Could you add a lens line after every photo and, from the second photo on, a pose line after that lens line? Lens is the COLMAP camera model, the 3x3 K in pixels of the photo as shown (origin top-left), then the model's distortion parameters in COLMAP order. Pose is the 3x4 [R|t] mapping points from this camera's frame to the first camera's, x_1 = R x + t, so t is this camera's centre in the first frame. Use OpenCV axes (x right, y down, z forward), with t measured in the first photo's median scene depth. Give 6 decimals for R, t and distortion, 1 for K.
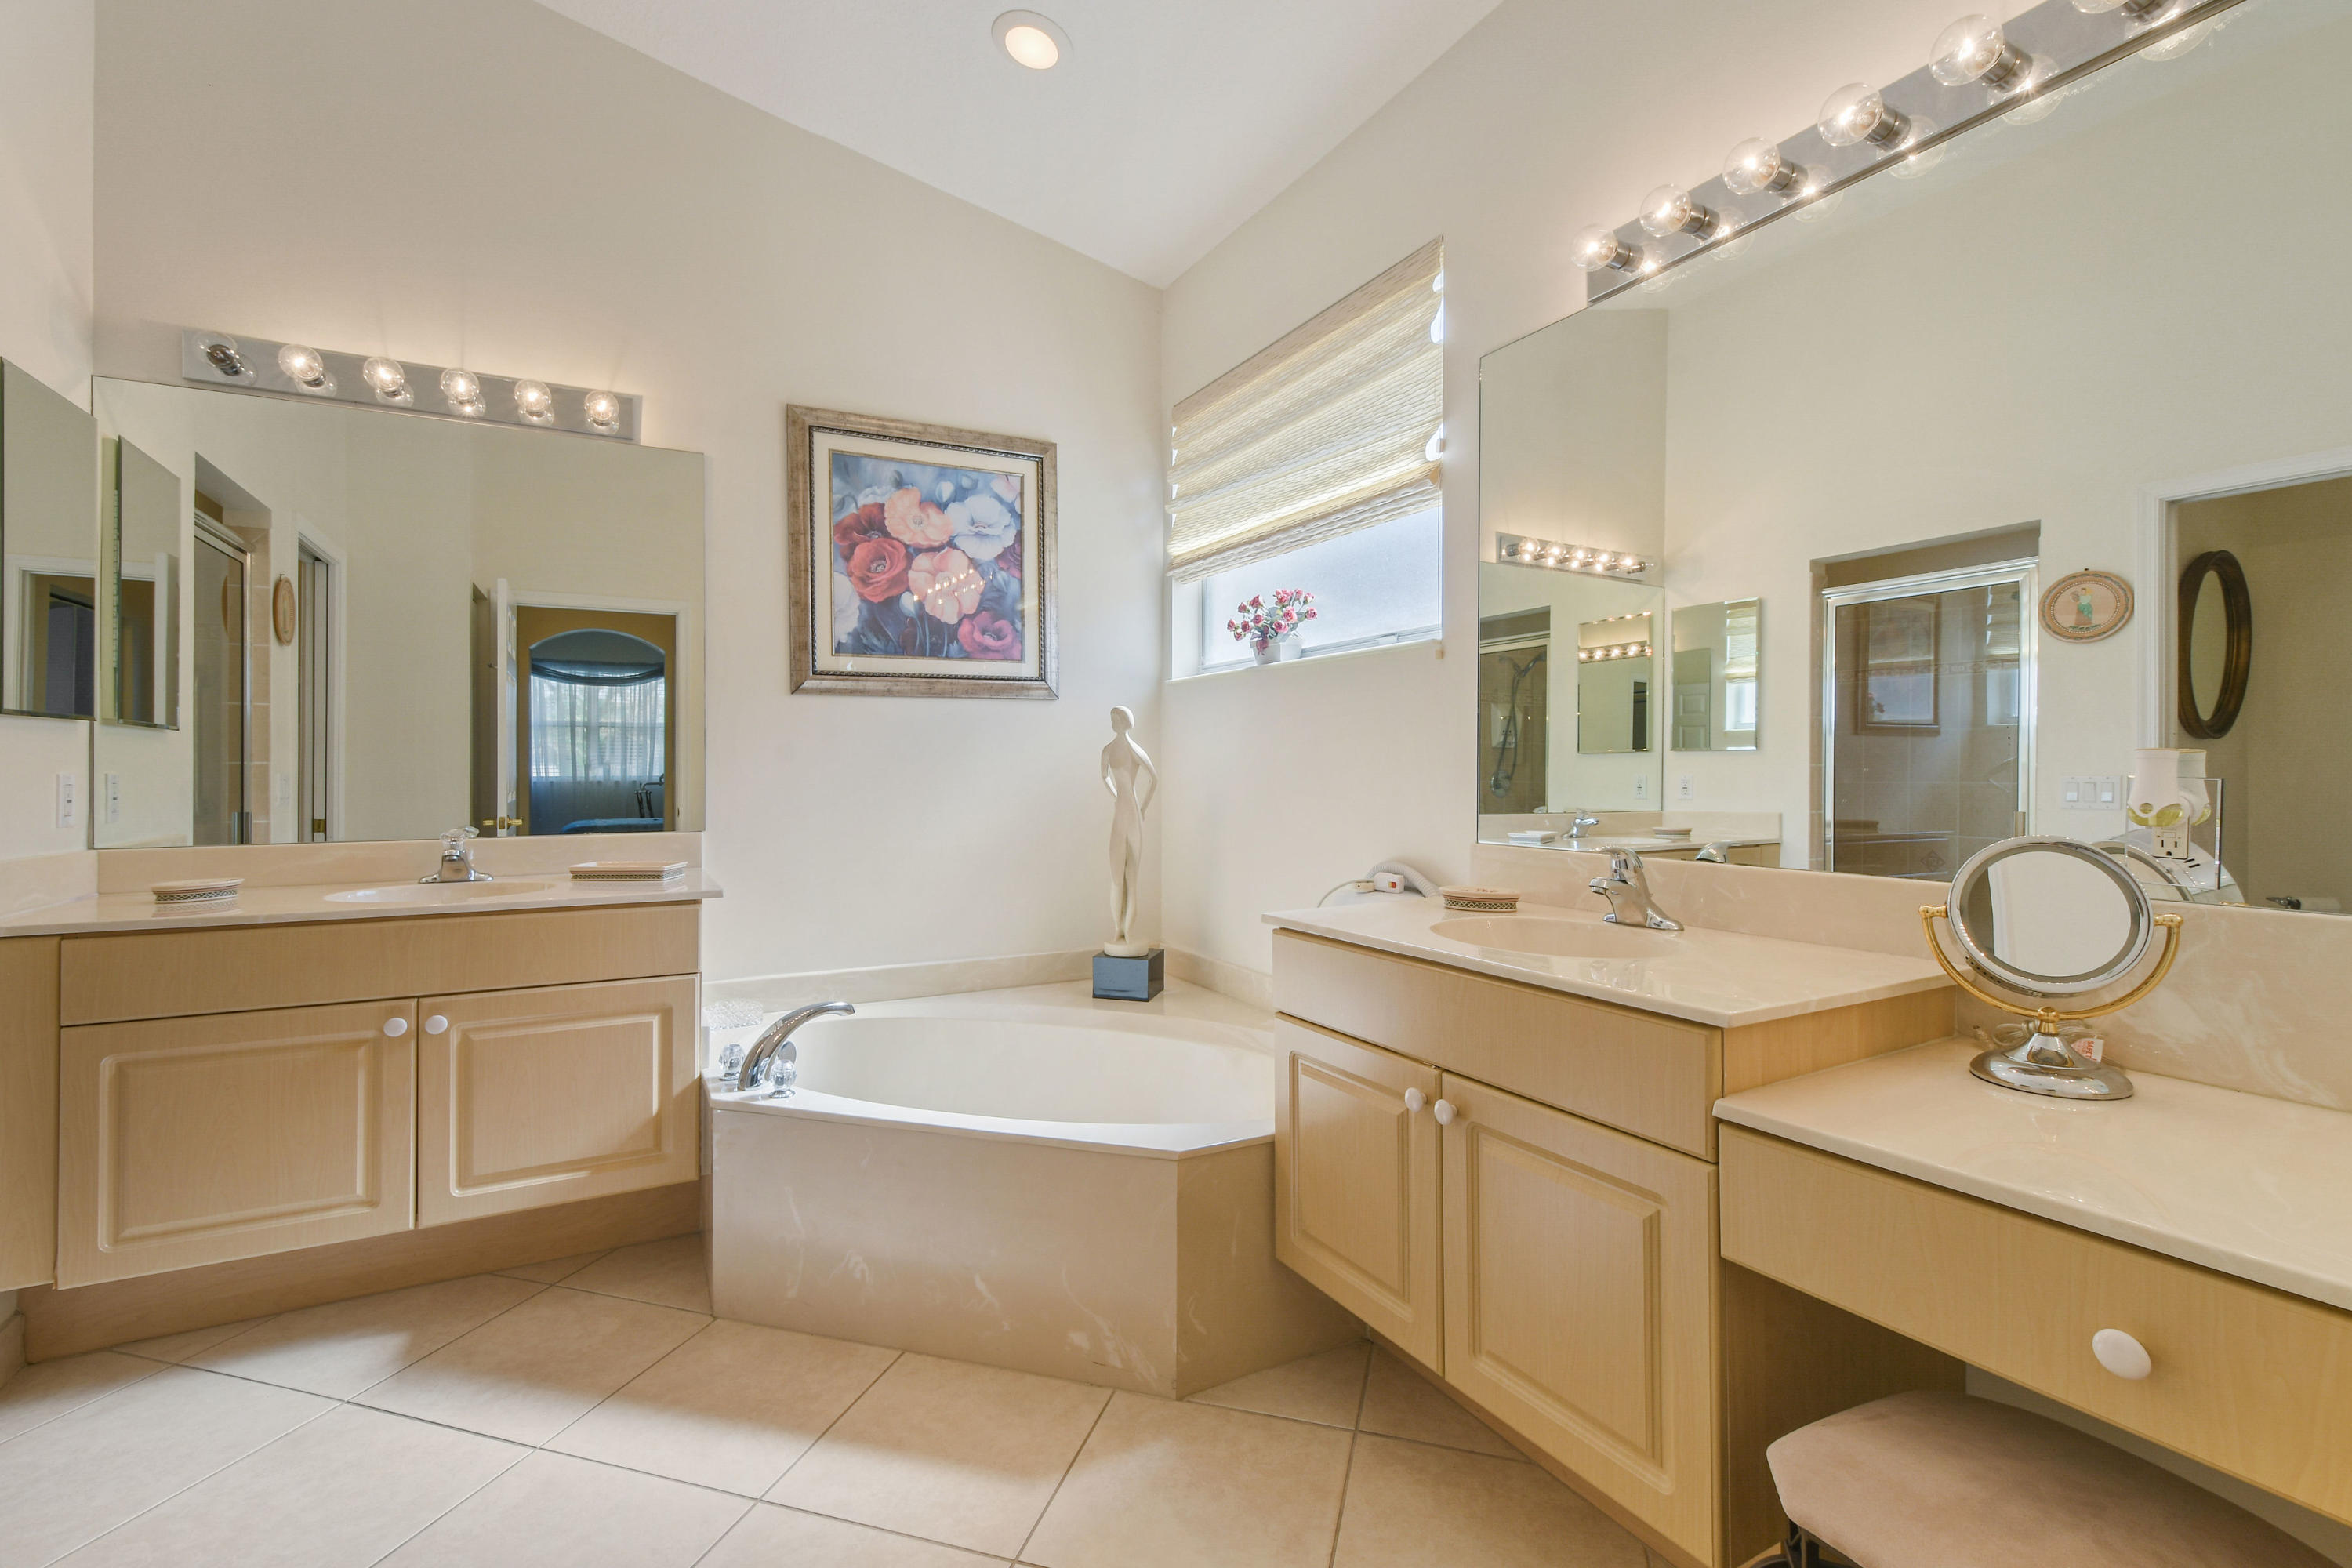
lens RADIAL K [[1049.6, 0, 1174.6], [0, 1049.6, 772.2], [0, 0, 1]] dist [0.007139, -0.001866]
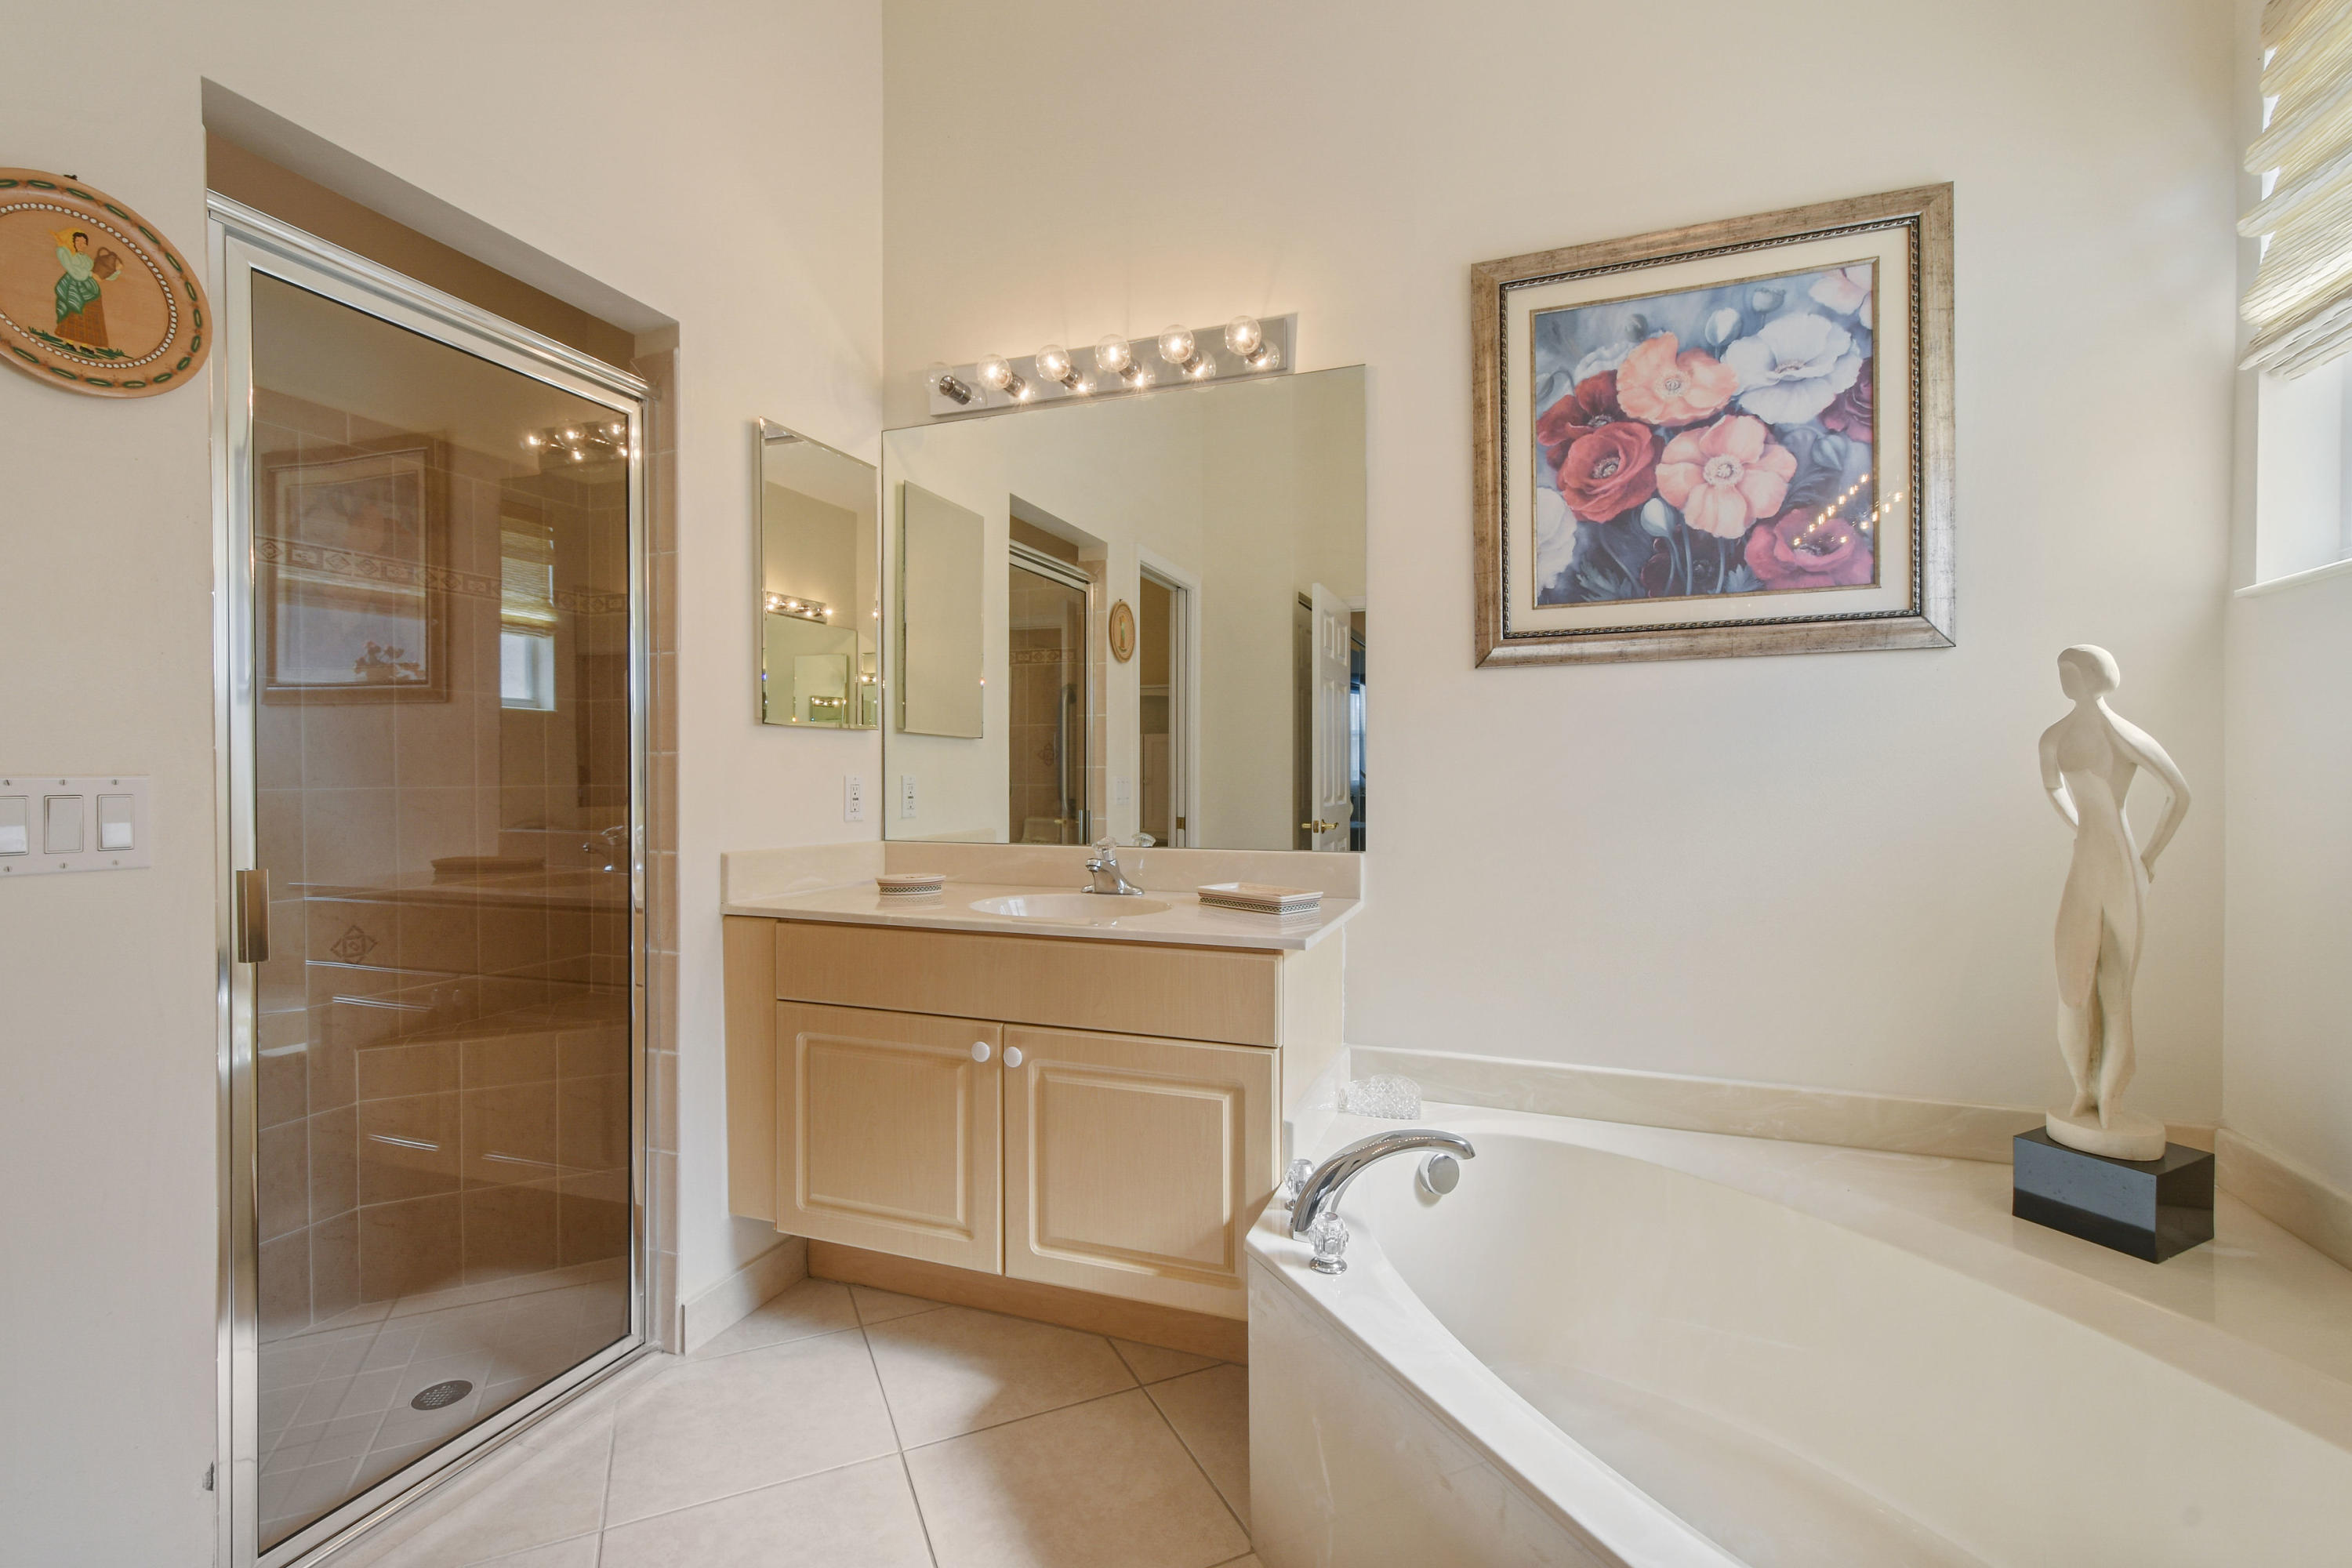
lens RADIAL K [[1049.6, 0, 1169.8], [0, 1049.6, 785.4], [0, 0, 1]] dist [0.007139, -0.001866]
pose [[0.659071, 0.009848, -0.752016, 0.038659], [-0.004294, 0.999947, 0.009332, 0.000171], [0.752068, -0.002922, 0.659079, 0.357103]]
